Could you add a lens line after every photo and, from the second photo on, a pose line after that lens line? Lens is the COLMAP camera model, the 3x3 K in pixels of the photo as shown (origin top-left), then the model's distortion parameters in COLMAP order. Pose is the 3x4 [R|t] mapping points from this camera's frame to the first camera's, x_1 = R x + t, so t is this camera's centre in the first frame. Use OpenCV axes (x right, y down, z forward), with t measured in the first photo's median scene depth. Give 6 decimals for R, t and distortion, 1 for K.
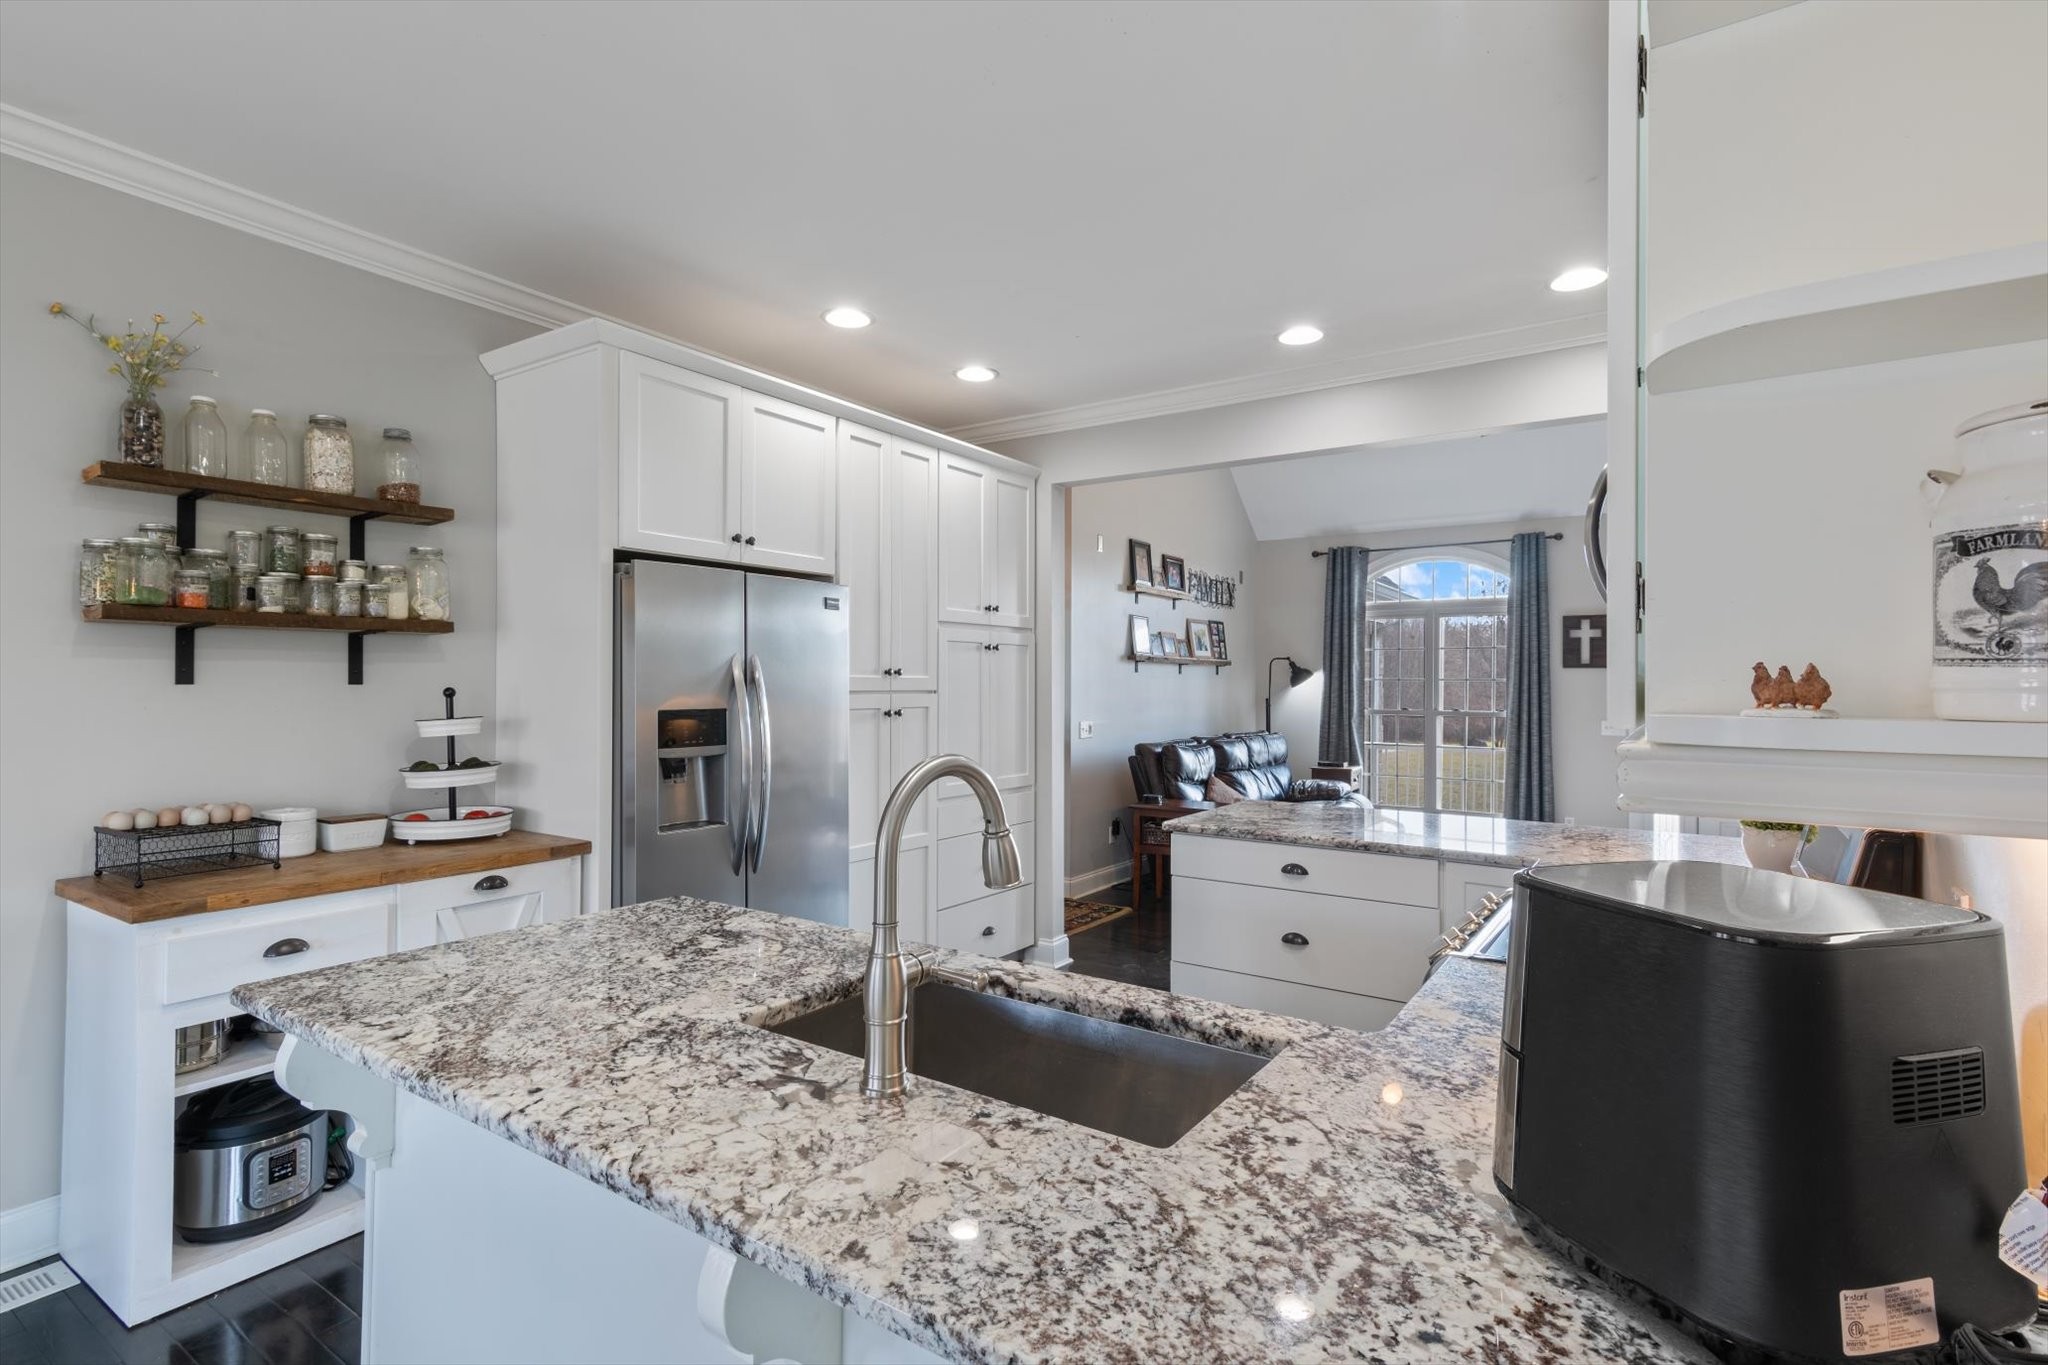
lens RADIAL K [[993.5, 0, 1034.2], [0, 993.5, 673.1], [0, 0, 1]] dist [0.015333, -0.002005]
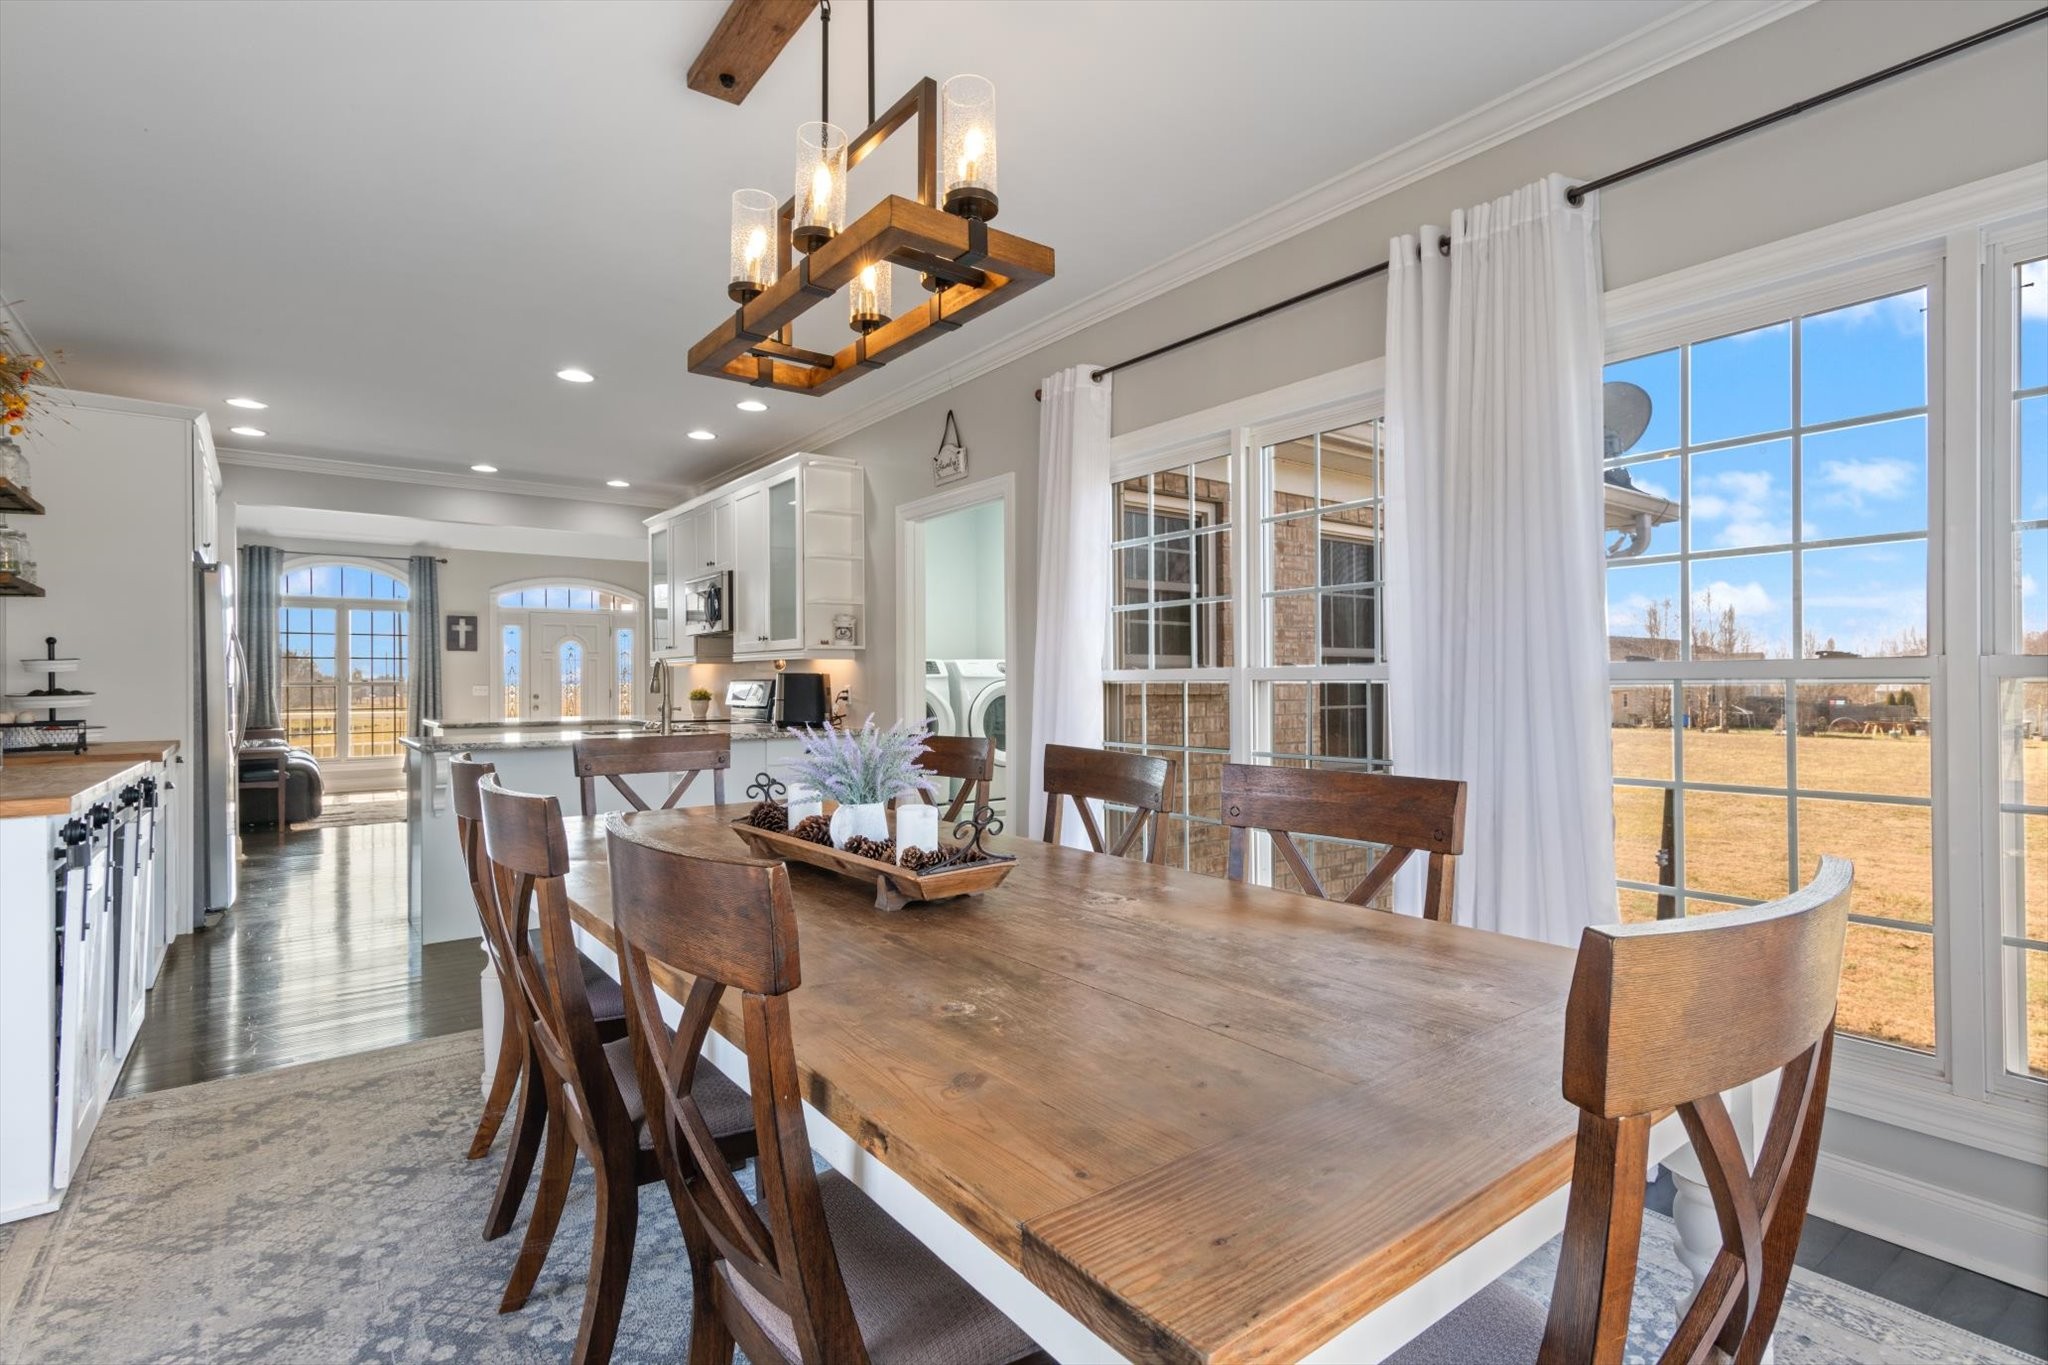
lens RADIAL K [[993.5, 0, 1032.4], [0, 993.5, 681.2], [0, 0, 1]] dist [0.015333, -0.002005]
pose [[0.322966, -0.007715, 0.946379, -2.597979], [-0.003746, 0.999949, 0.009430, 0.101662], [-0.946403, -0.006591, 0.322921, -1.308997]]
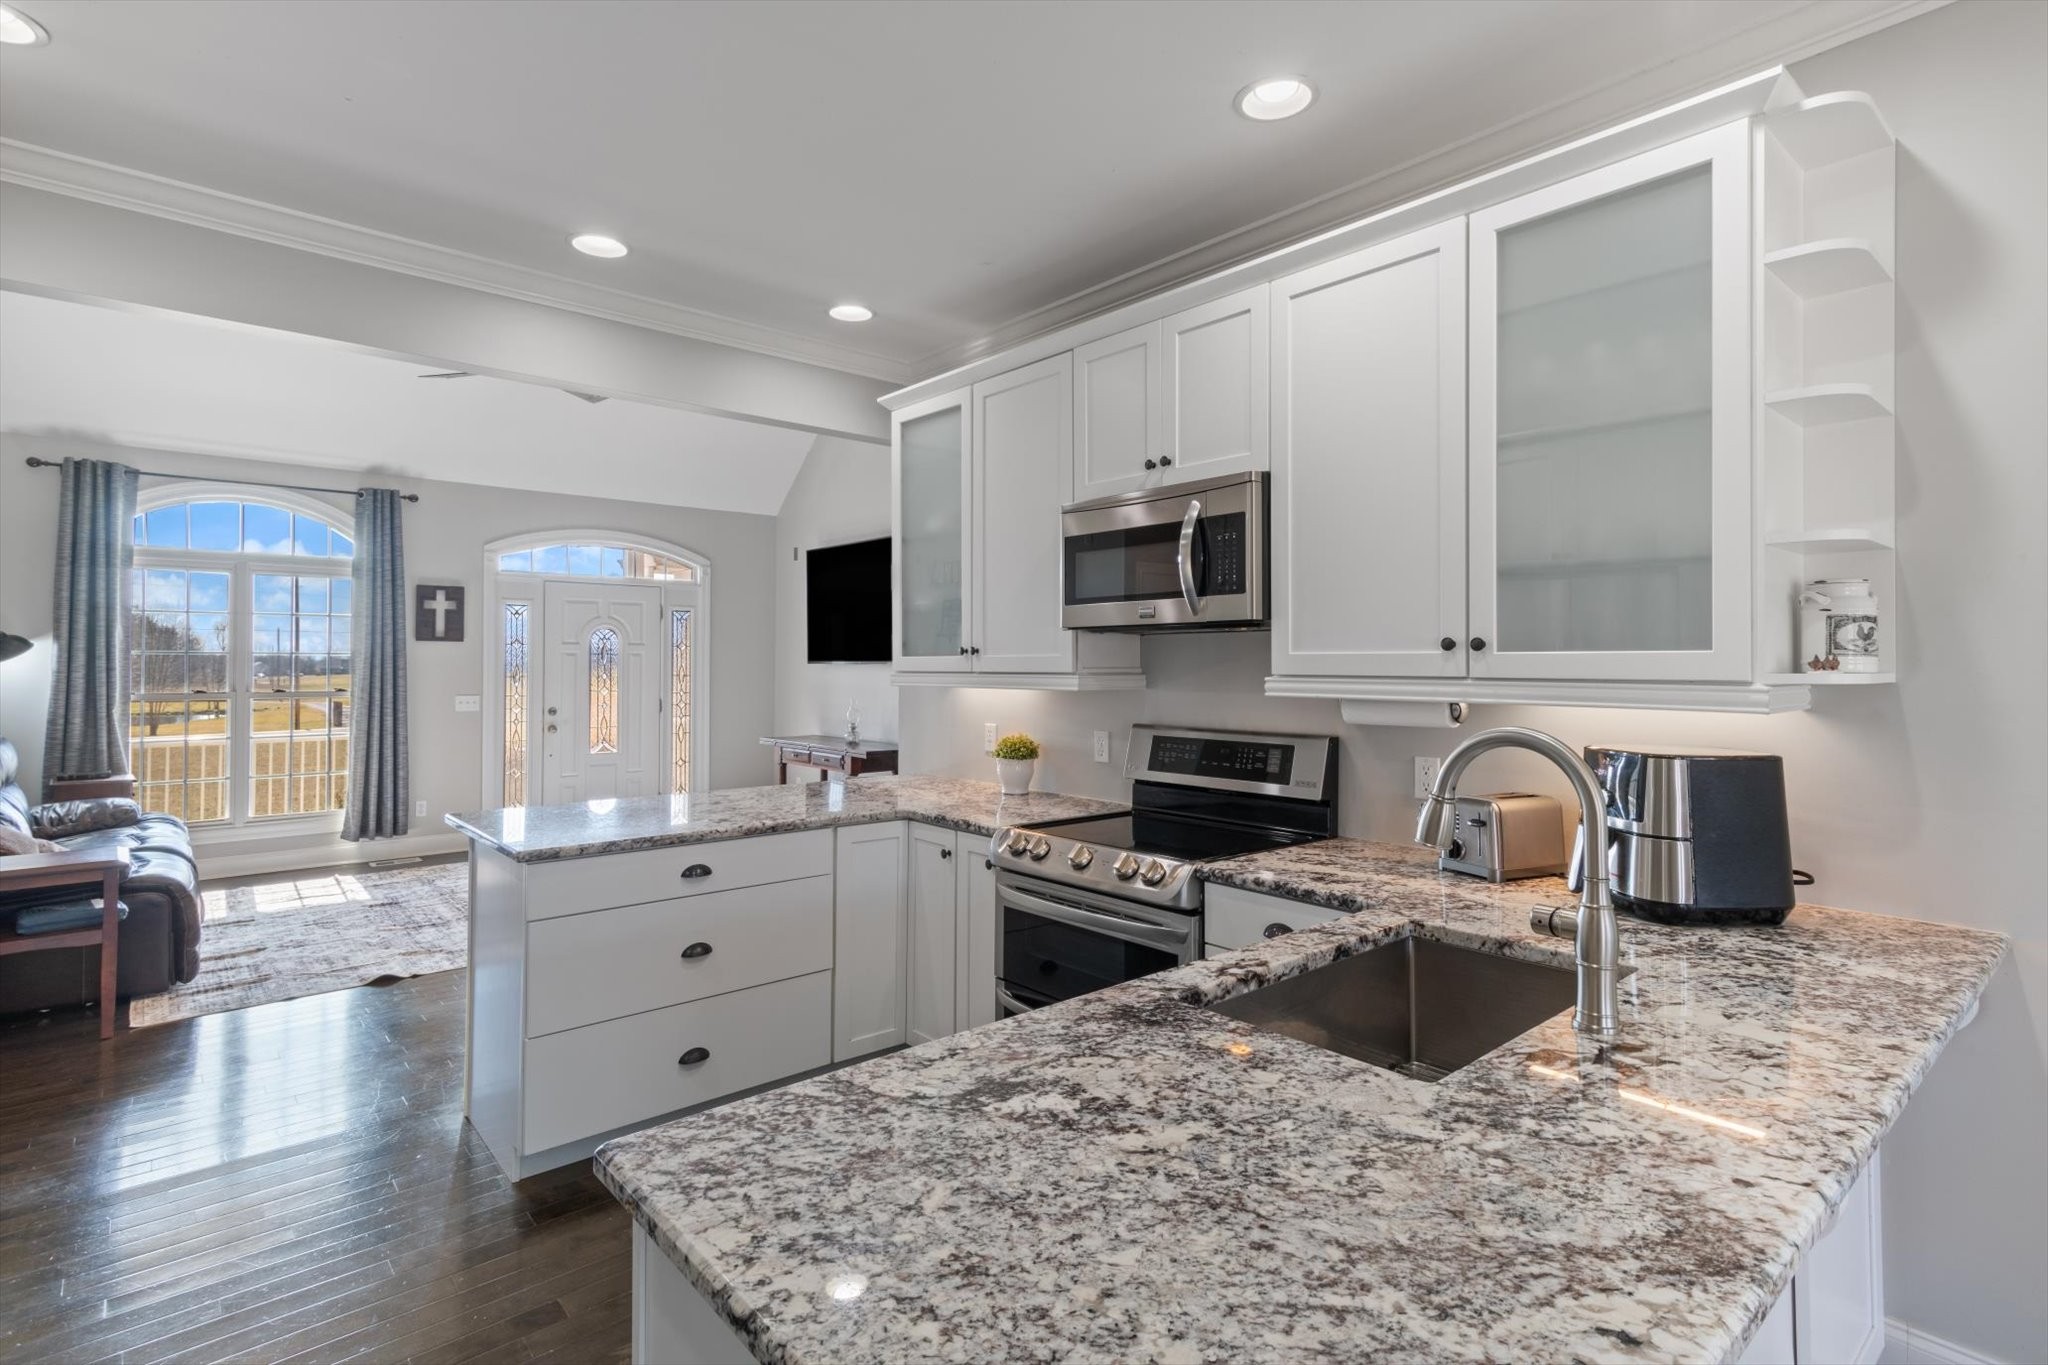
lens RADIAL K [[993.5, 0, 1029.2], [0, 993.5, 650.9], [0, 0, 1]] dist [0.015333, -0.002005]
pose [[0.256775, 0.004347, 0.966461, -0.976198], [-0.009579, 0.999952, -0.001953, 0.002730], [-0.966424, -0.008756, 0.256805, 0.929190]]
